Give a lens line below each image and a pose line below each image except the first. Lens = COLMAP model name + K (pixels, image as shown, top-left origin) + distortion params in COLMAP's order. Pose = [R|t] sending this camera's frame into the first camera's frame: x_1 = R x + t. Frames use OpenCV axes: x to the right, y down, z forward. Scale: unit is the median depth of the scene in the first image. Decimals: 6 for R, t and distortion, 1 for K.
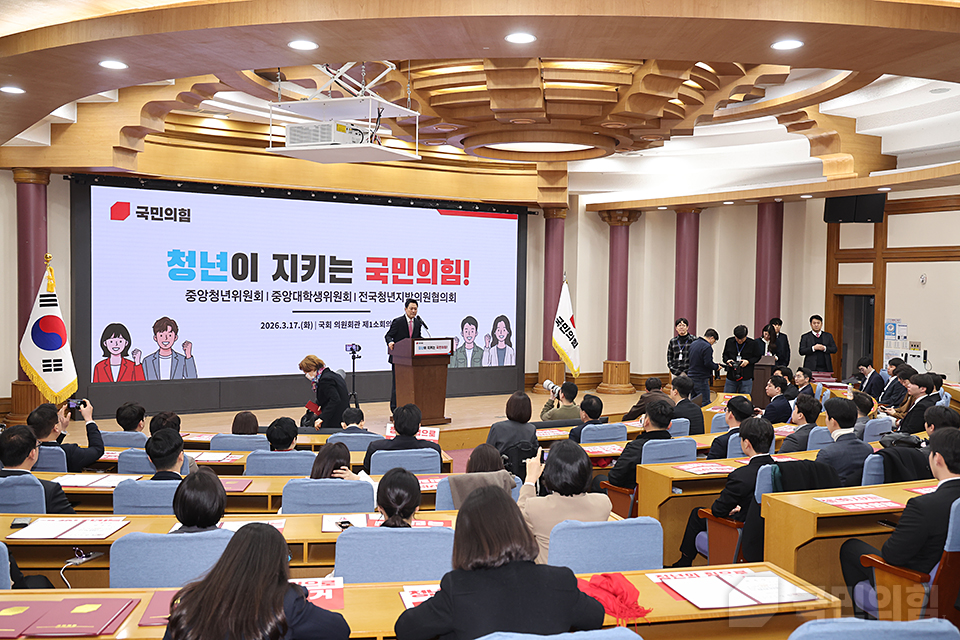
lens RADIAL K [[1010.6, 0, 480.0], [0, 1010.6, 320.0], [0, 0, 1]] dist [0.189322, 0.000171]
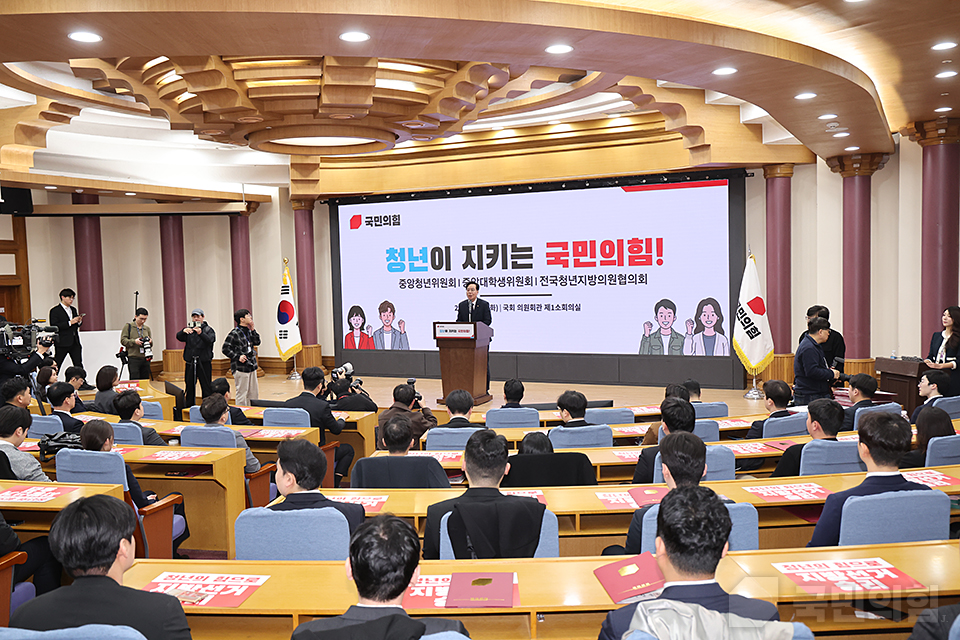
lens RADIAL K [[951.5, 0, 480.0], [0, 951.5, 320.0], [0, 0, 1]] dist [0.125756, 0.001053]
pose [[0.495954, 0.019905, -0.868120, 0.727627], [0.003119, 0.999690, 0.024704, -0.007432], [0.868343, -0.014960, 0.495739, 0.473061]]
